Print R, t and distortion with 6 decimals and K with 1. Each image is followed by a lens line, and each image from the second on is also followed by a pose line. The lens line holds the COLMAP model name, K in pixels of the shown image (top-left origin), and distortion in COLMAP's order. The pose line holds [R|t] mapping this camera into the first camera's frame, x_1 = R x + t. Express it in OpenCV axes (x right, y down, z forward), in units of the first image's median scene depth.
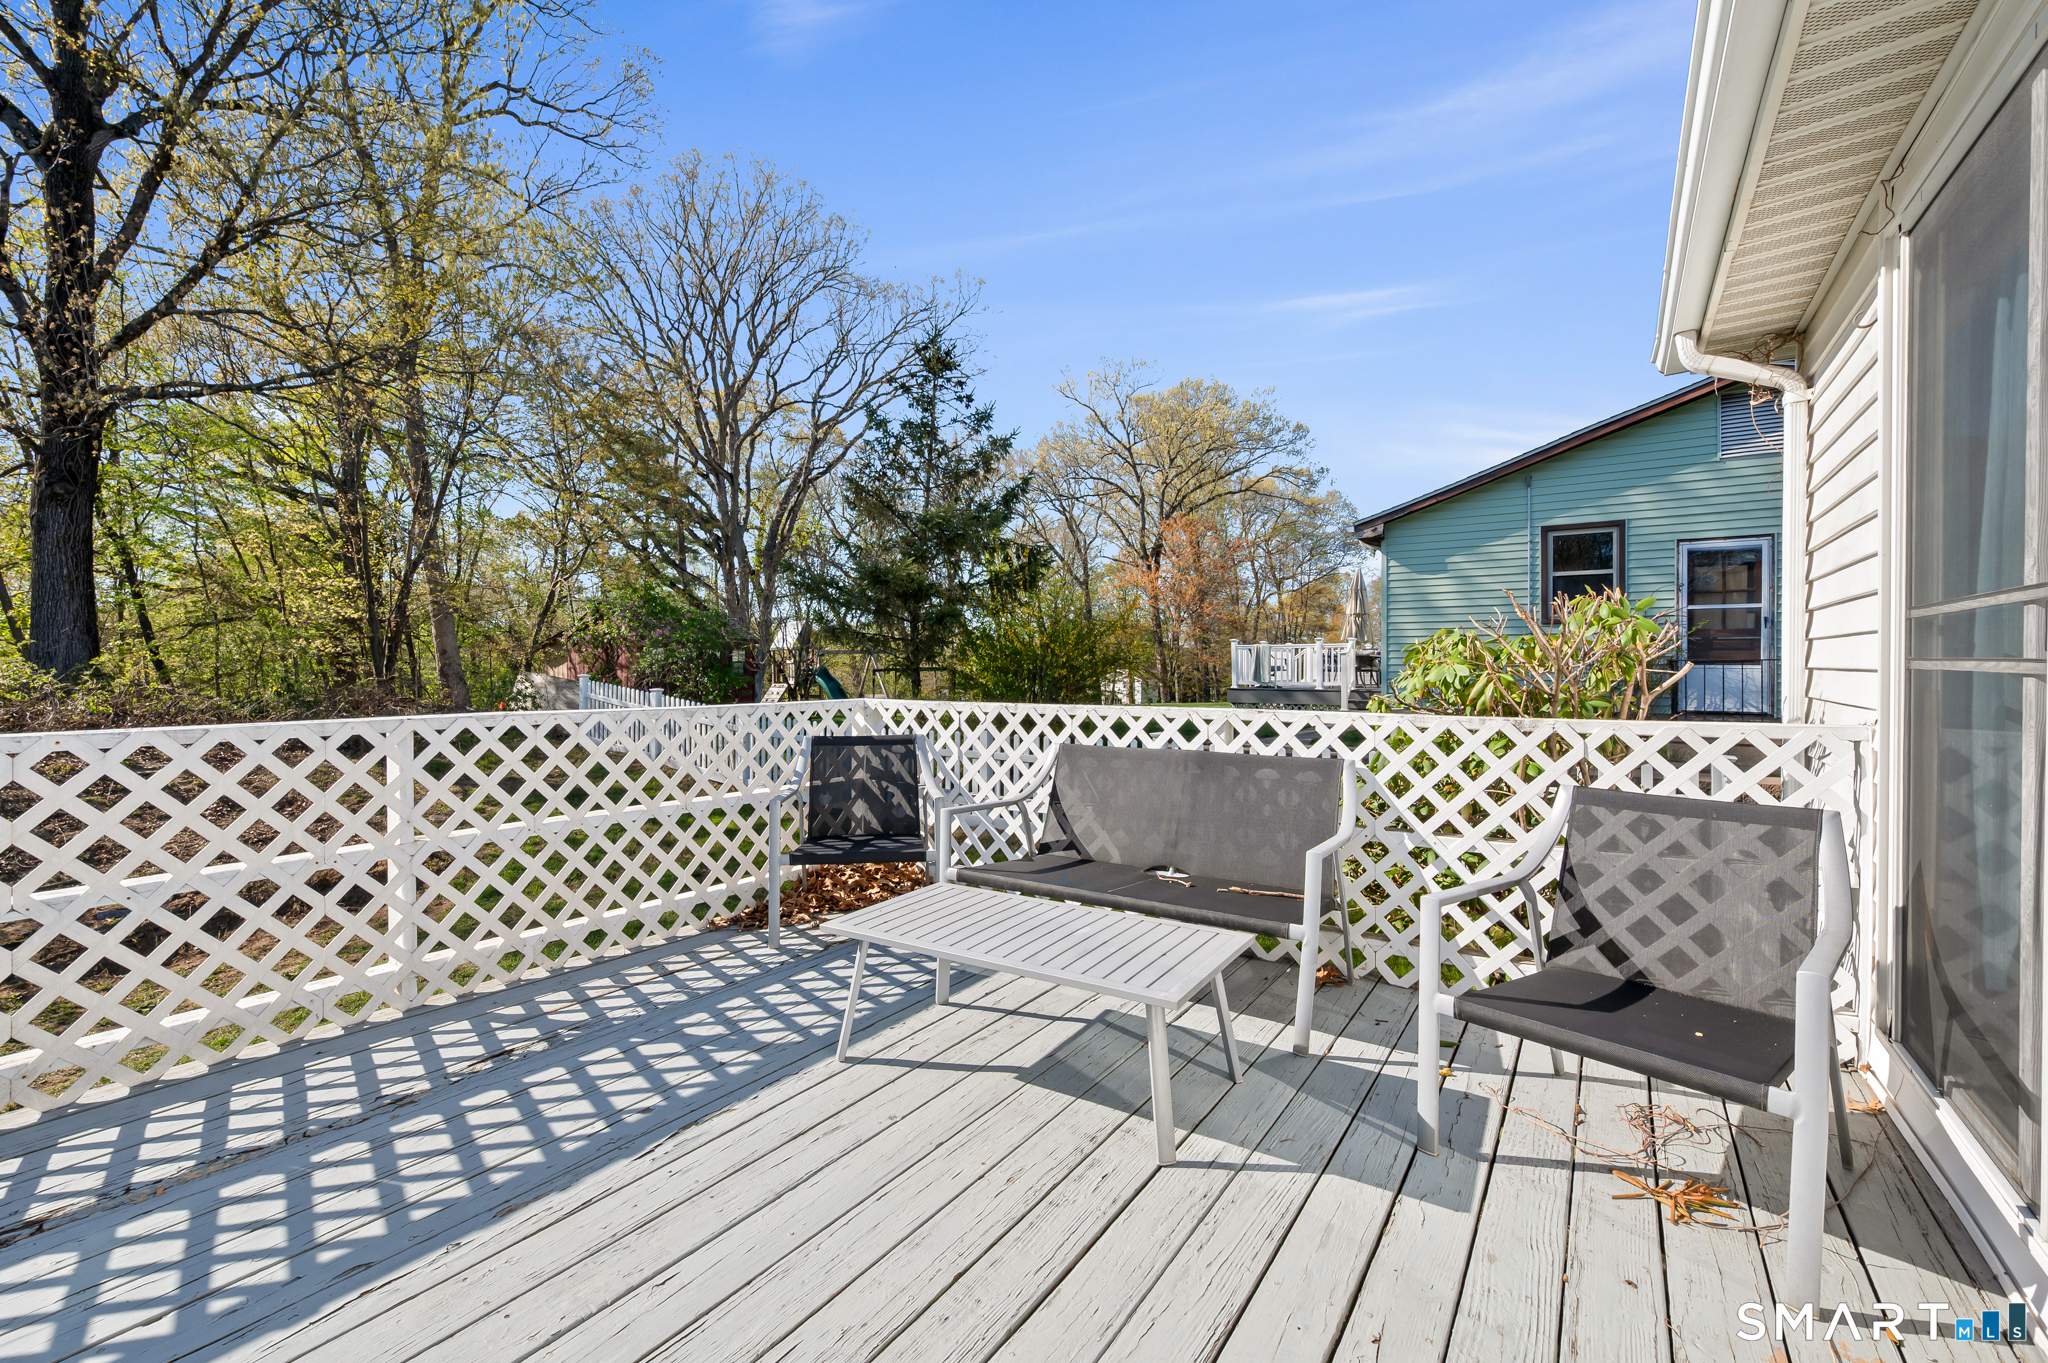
lens RADIAL K [[823.7, 0, 1027.5], [0, 823.7, 670.5], [0, 0, 1]] dist [0.002883, -0.000001]
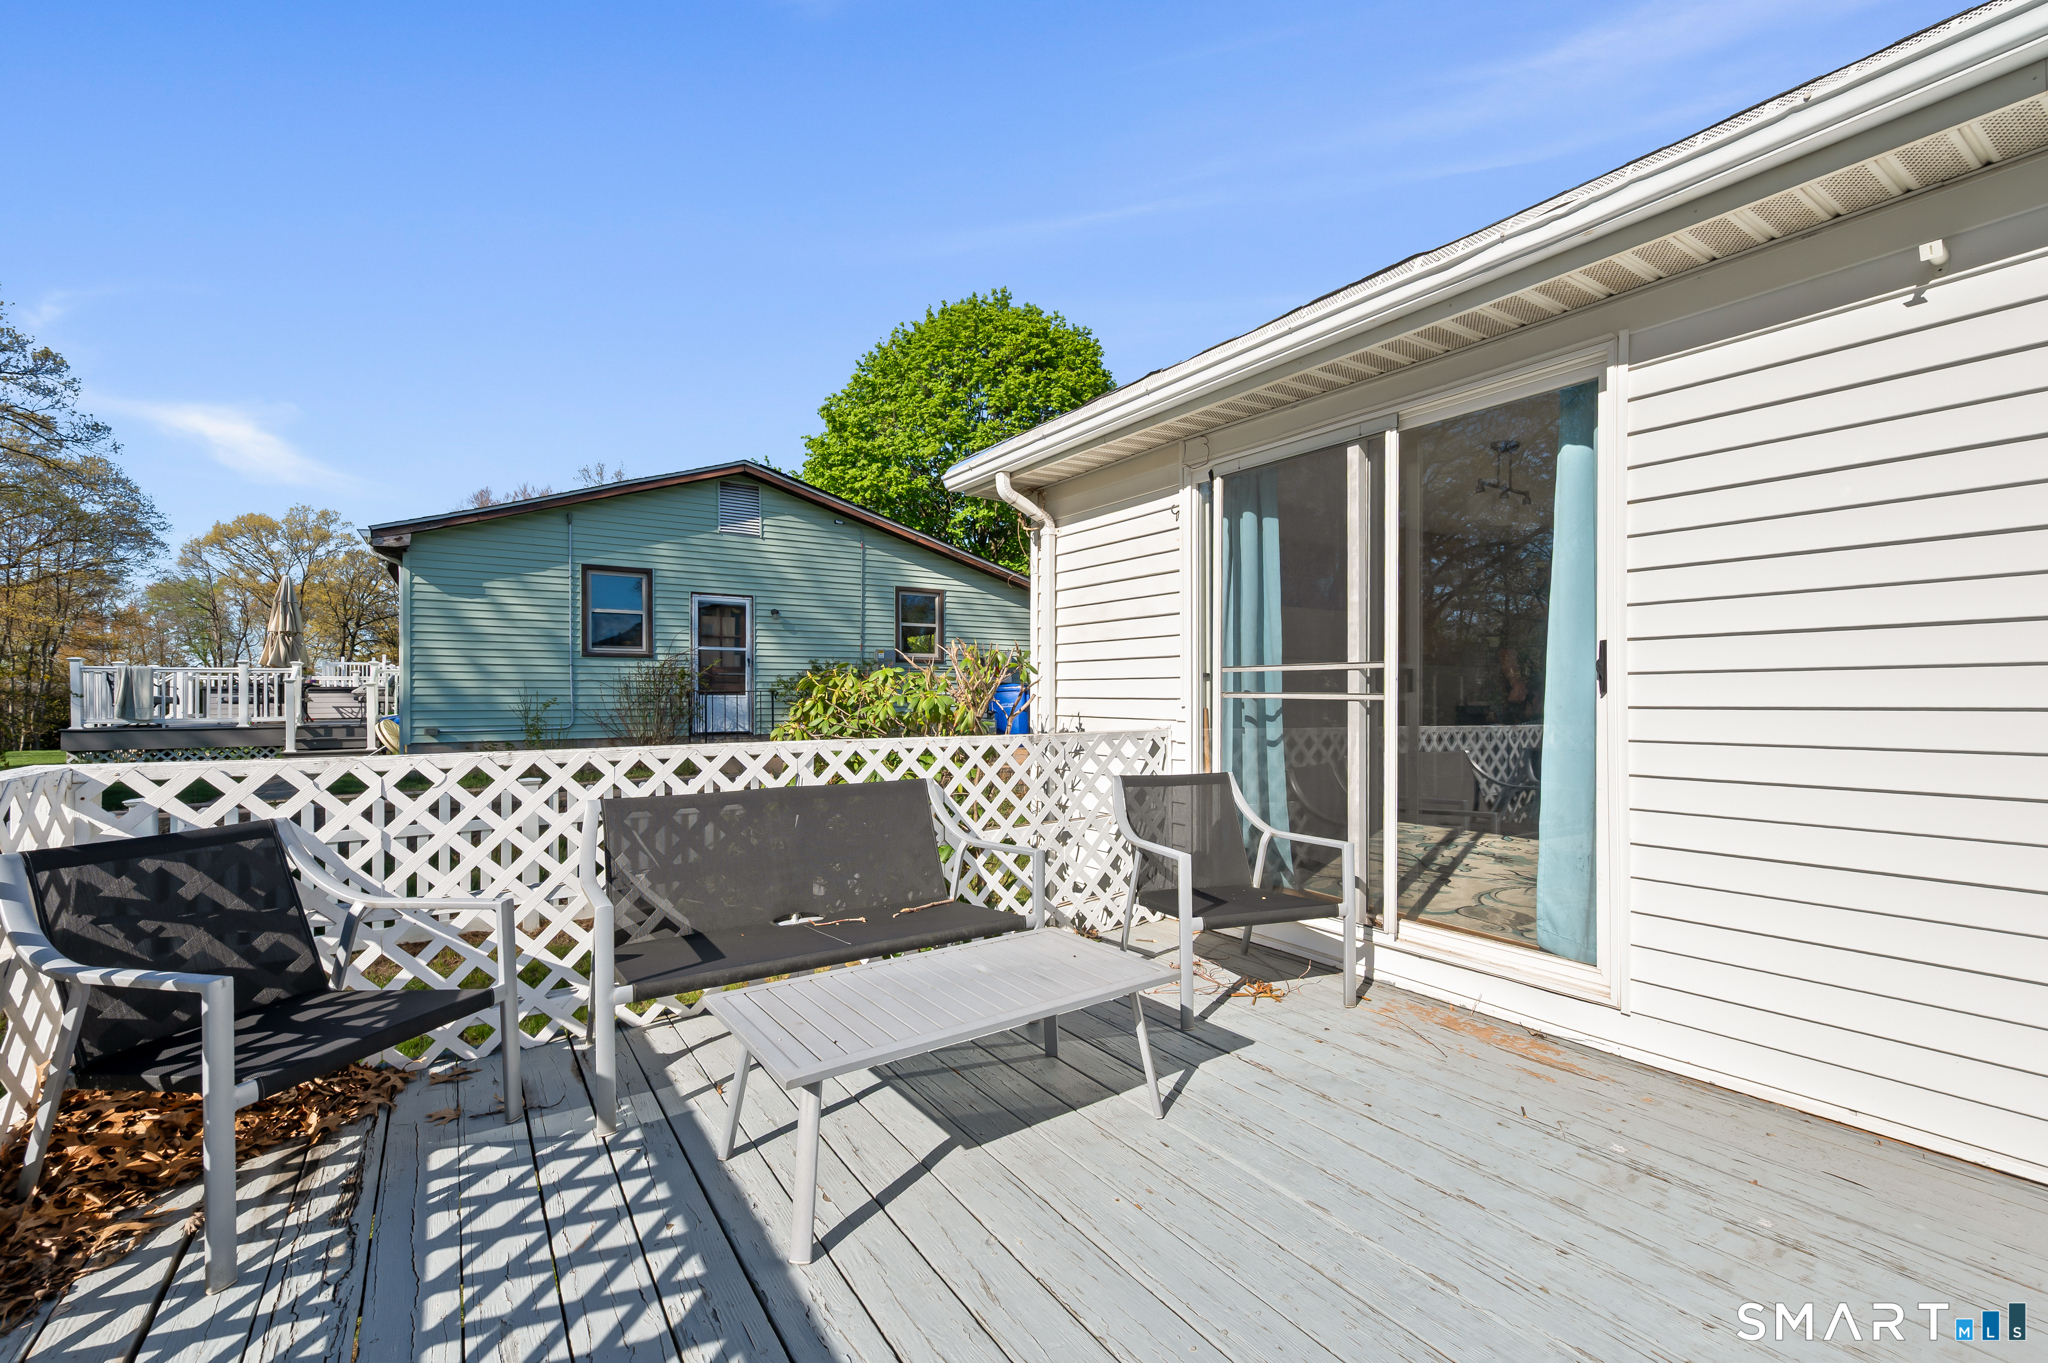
lens RADIAL K [[823.7, 0, 1027.5], [0, 823.7, 670.5], [0, 0, 1]] dist [0.002883, -0.000001]
pose [[0.415956, 0.026578, 0.908996, -0.453635], [0.008528, 0.999415, -0.033124, -0.001535], [-0.909345, 0.021530, 0.415486, 0.298797]]
